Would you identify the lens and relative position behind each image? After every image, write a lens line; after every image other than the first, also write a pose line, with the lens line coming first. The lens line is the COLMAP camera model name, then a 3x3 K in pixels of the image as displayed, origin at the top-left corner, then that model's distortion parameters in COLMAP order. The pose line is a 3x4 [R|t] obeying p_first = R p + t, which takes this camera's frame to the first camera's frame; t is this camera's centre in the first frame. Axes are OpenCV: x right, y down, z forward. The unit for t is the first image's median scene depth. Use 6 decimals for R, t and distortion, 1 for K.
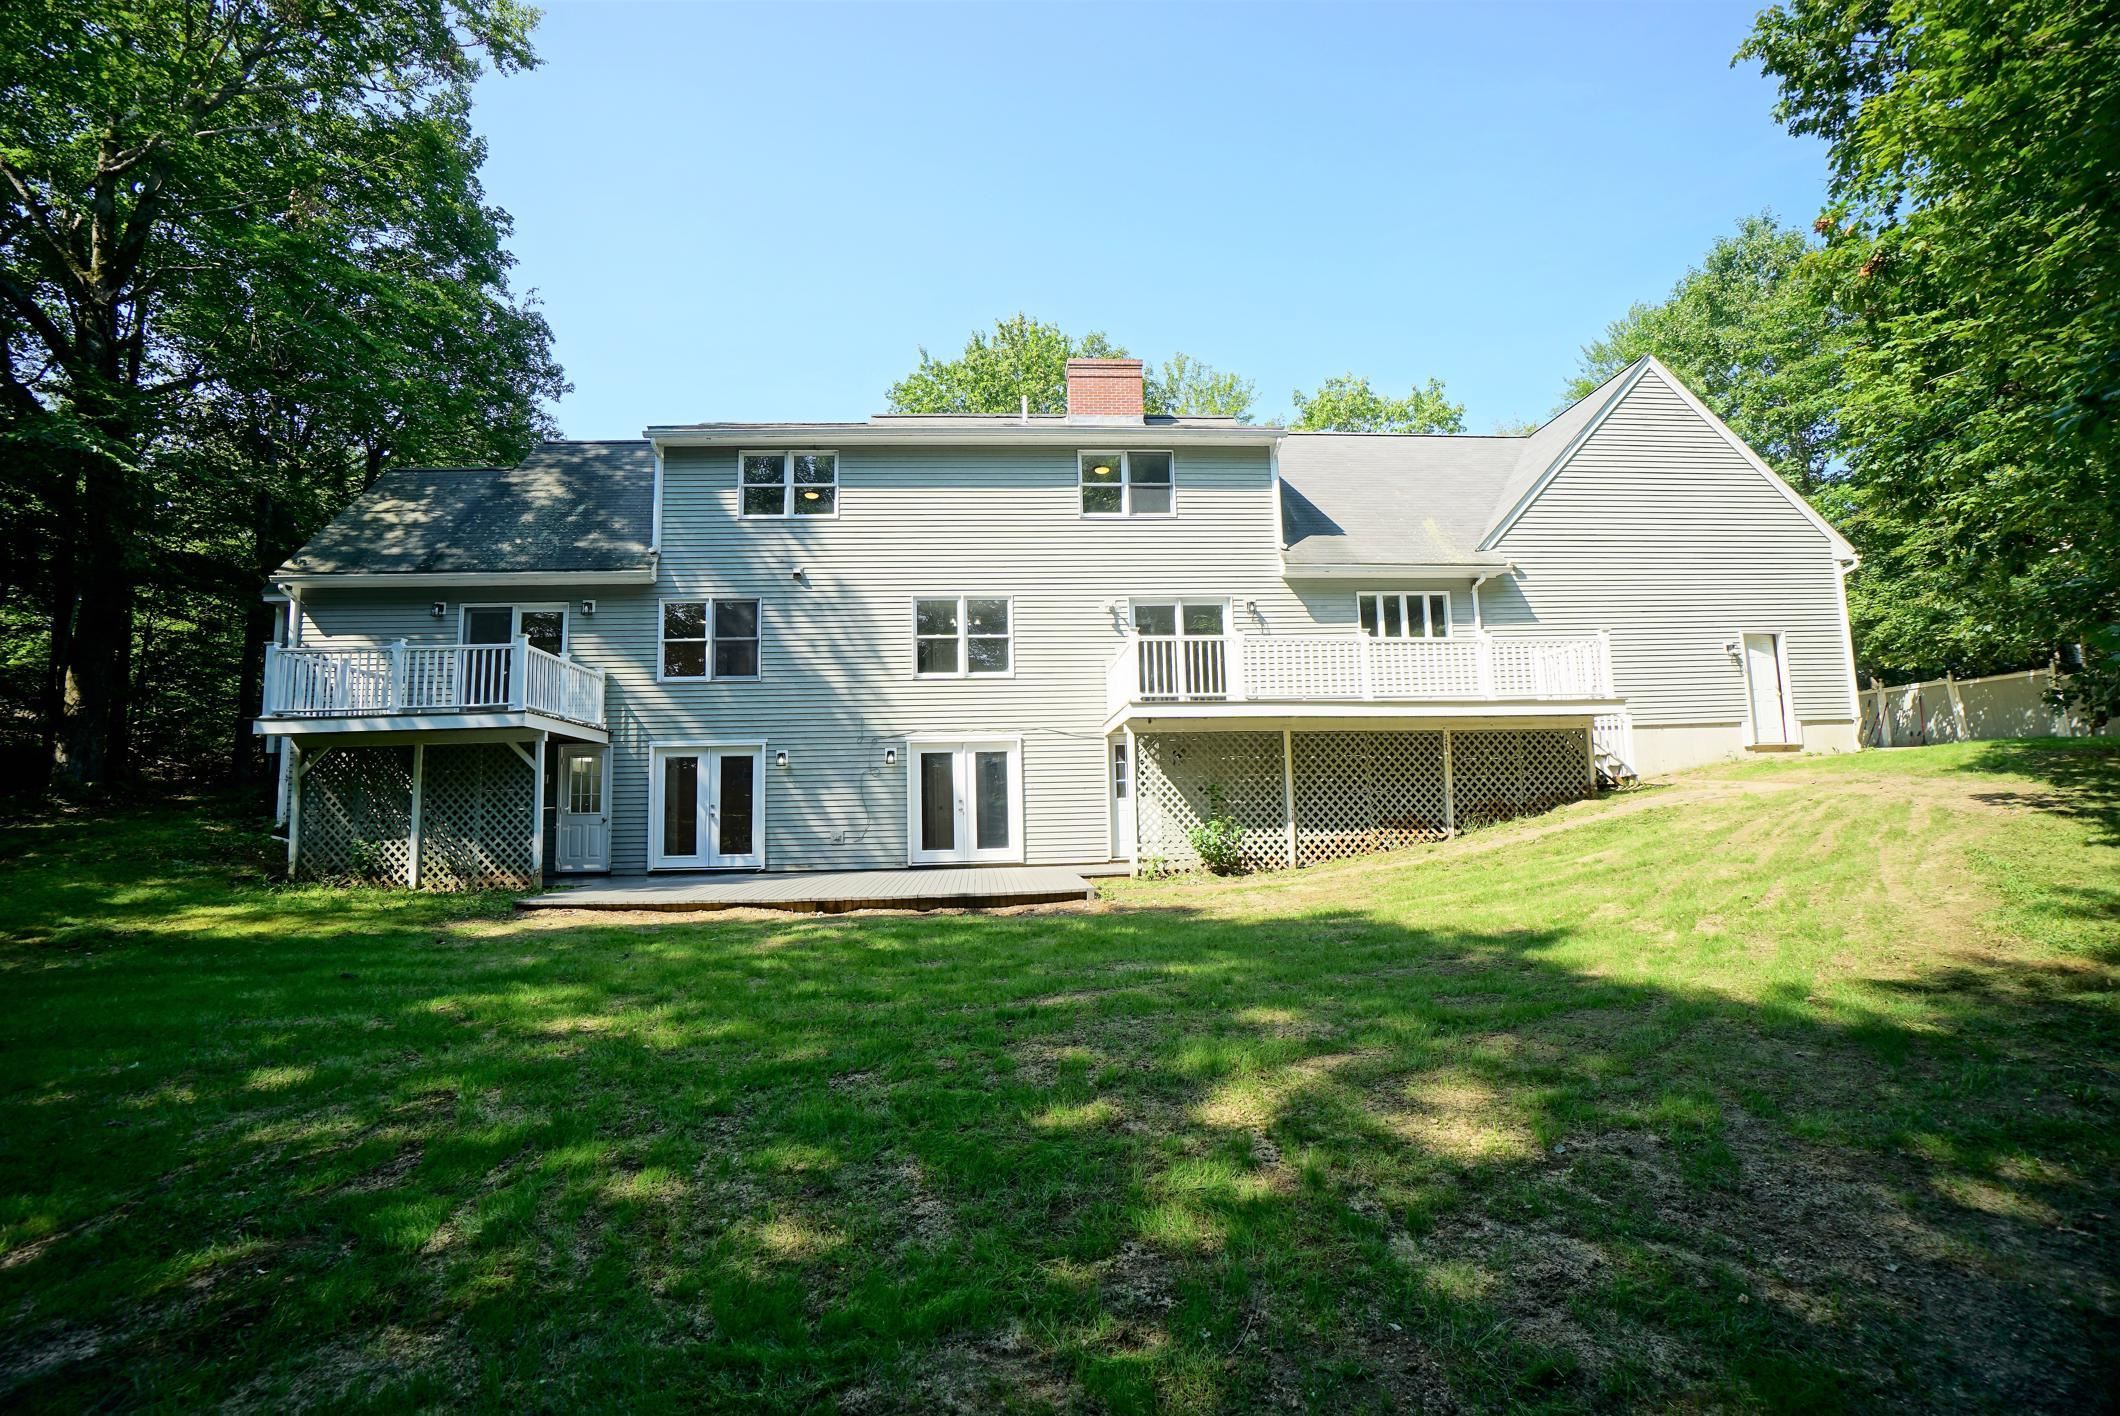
lens RADIAL K [[913.4, 0, 1059.2], [0, 913.4, 698.5], [0, 0, 1]] dist [-0.037762, 0.001416]
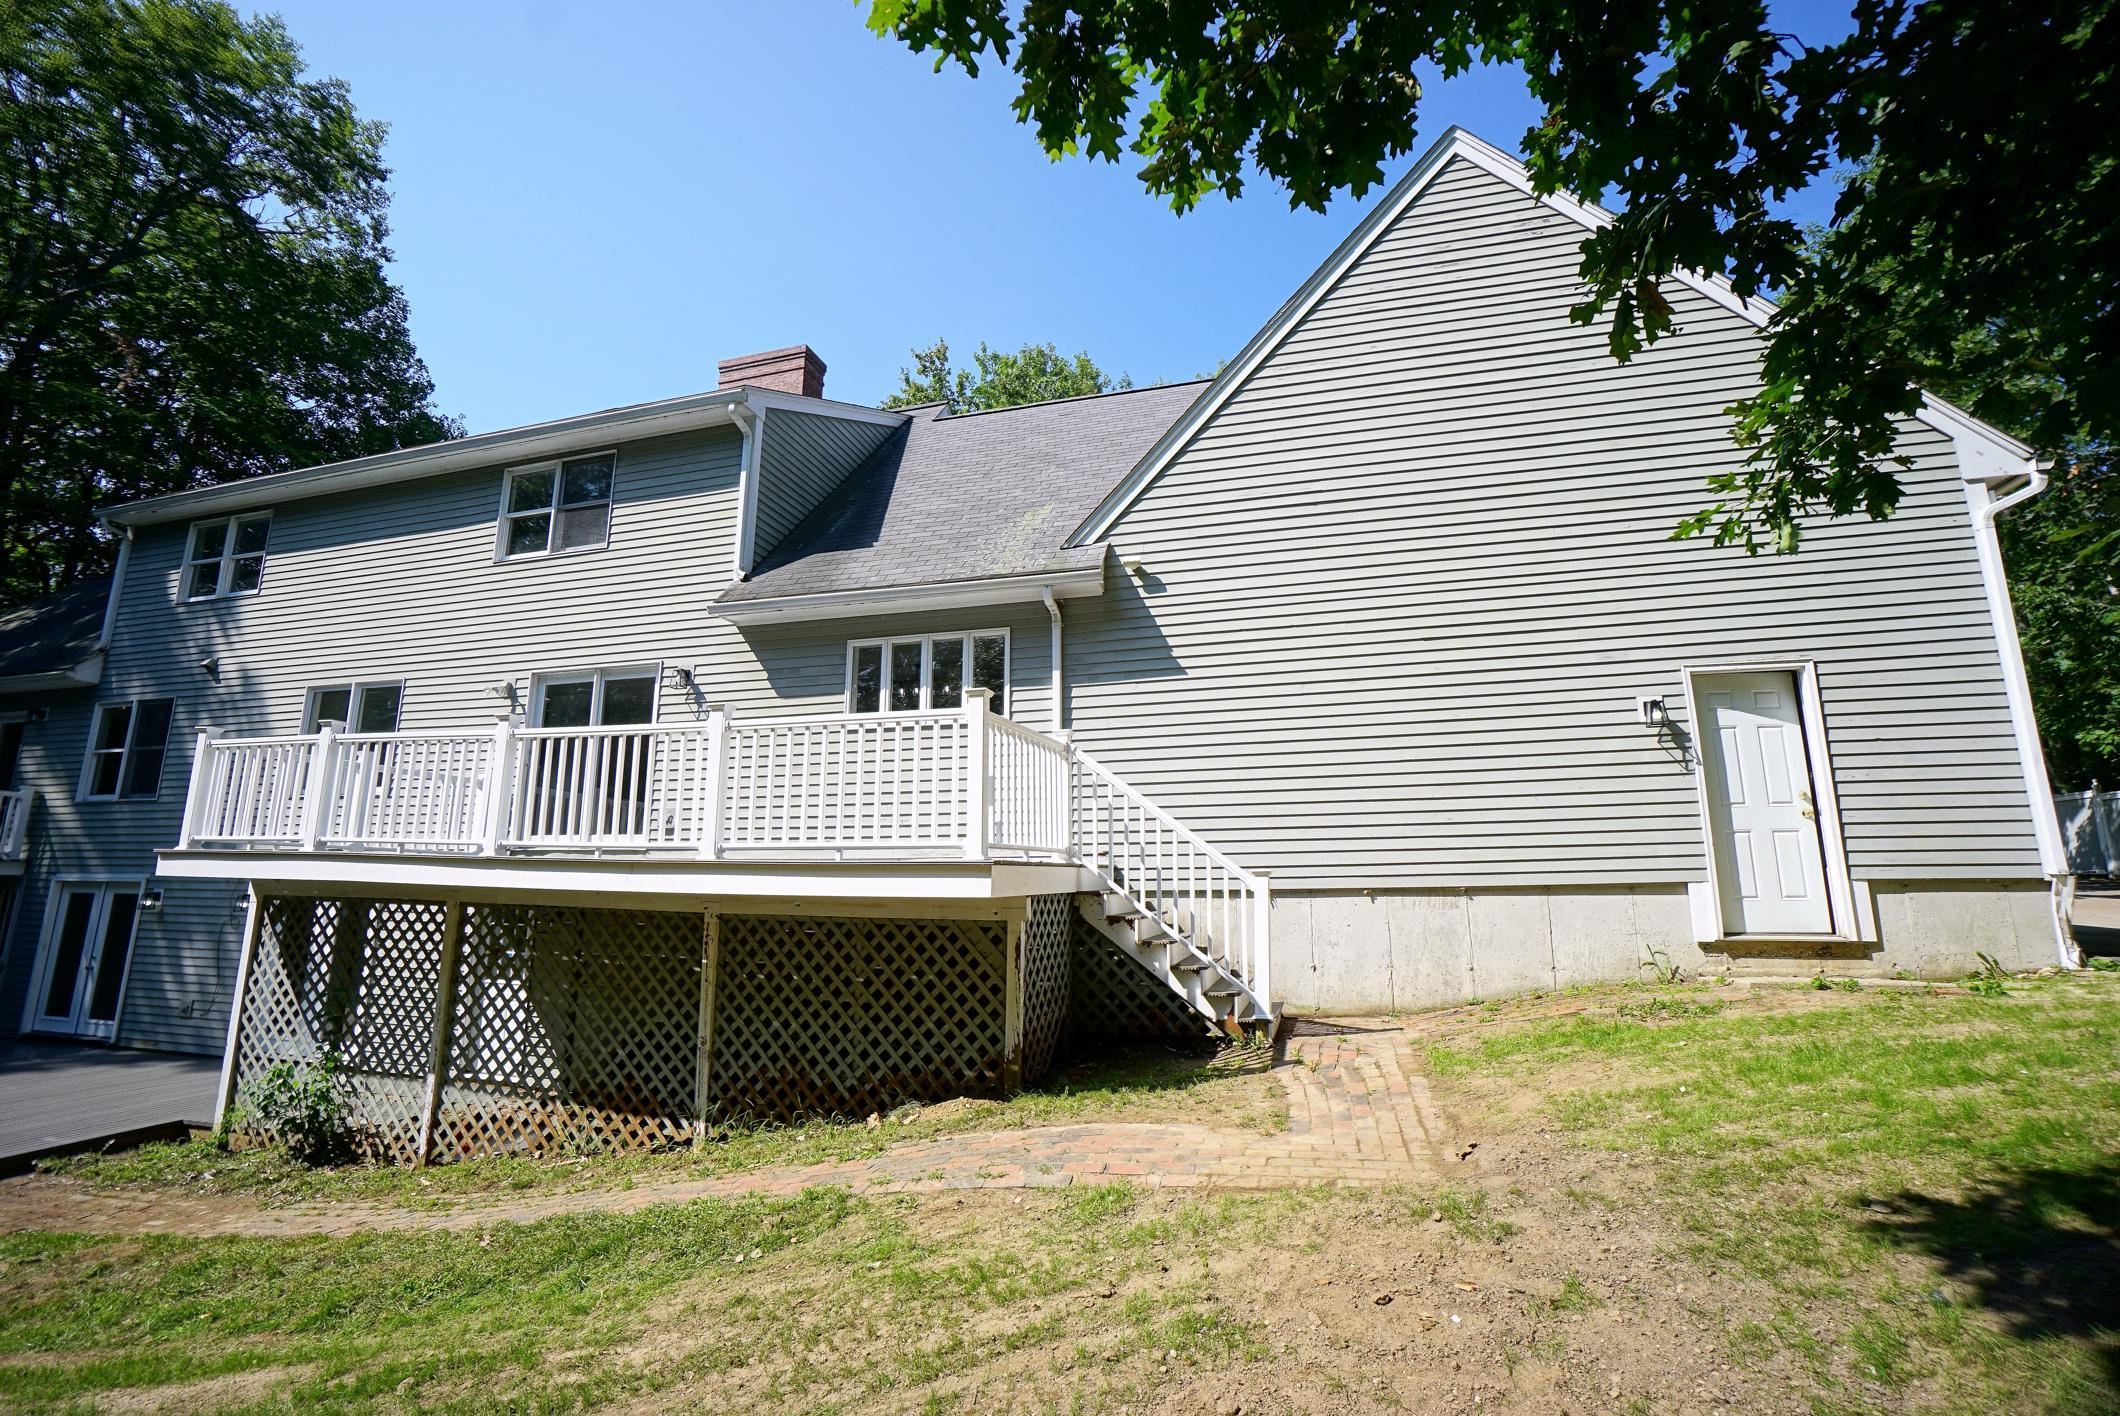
lens RADIAL K [[913.4, 0, 1058.4], [0, 913.4, 699.9], [0, 0, 1]] dist [-0.037762, 0.001416]
pose [[0.937163, -0.042747, -0.346262, 0.665909], [0.014708, 0.996424, -0.083206, -0.030362], [0.348581, 0.072885, 0.934441, 0.521731]]
